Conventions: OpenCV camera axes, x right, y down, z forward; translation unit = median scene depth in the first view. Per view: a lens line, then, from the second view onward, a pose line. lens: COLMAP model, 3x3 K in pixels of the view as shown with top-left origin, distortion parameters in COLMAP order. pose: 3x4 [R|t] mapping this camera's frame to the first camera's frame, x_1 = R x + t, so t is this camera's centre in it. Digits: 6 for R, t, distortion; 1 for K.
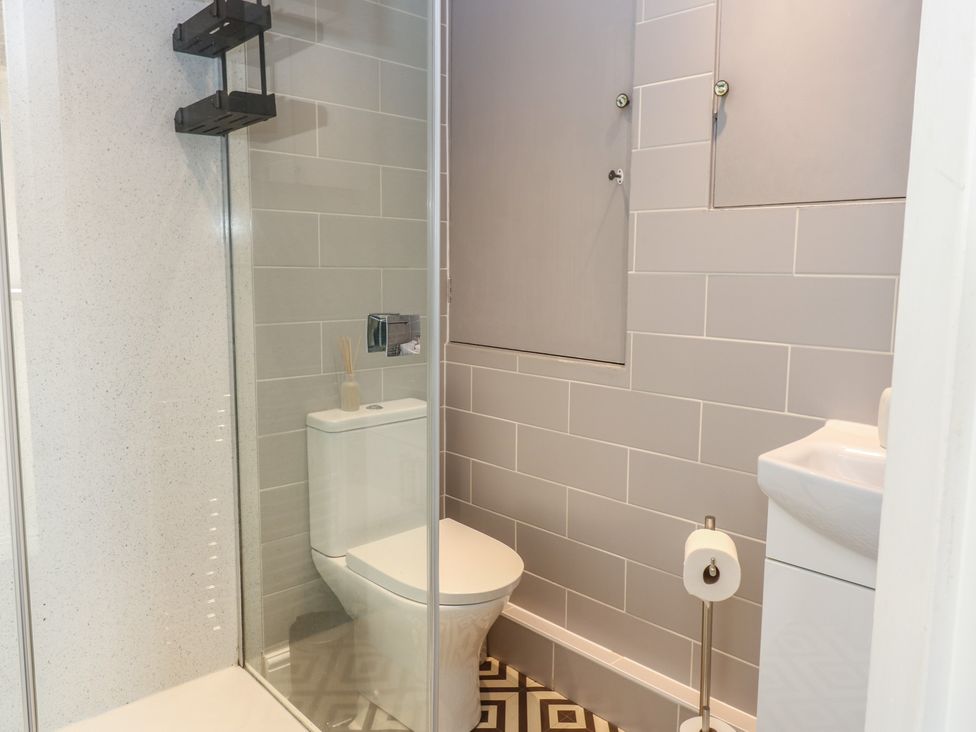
lens RADIAL K [[729.2, 0, 485.3], [0, 729.2, 339.4], [0, 0, 1]] dist [-0.003140, -0.002793]
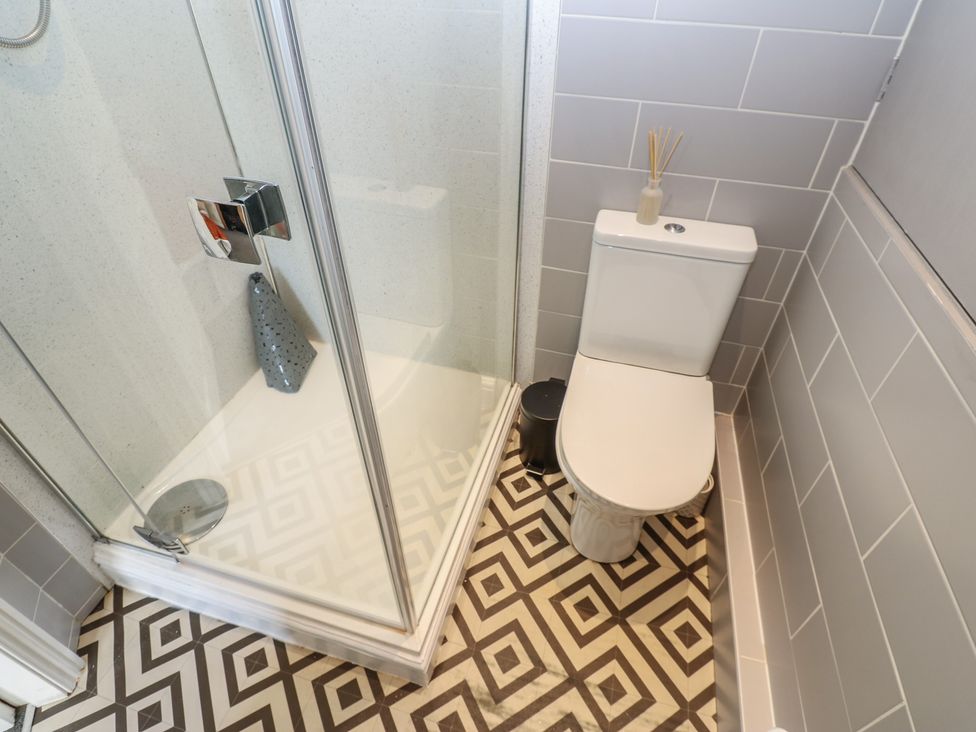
lens RADIAL K [[507.9, 0, 492.6], [0, 507.9, 352.9], [0, 0, 1]] dist [0.002191, -0.015834]
pose [[0.523722, 0.540822, -0.658200, 0.197921], [-0.094011, 0.804608, 0.586318, -0.111977], [0.846686, -0.245189, 0.472234, 0.540385]]
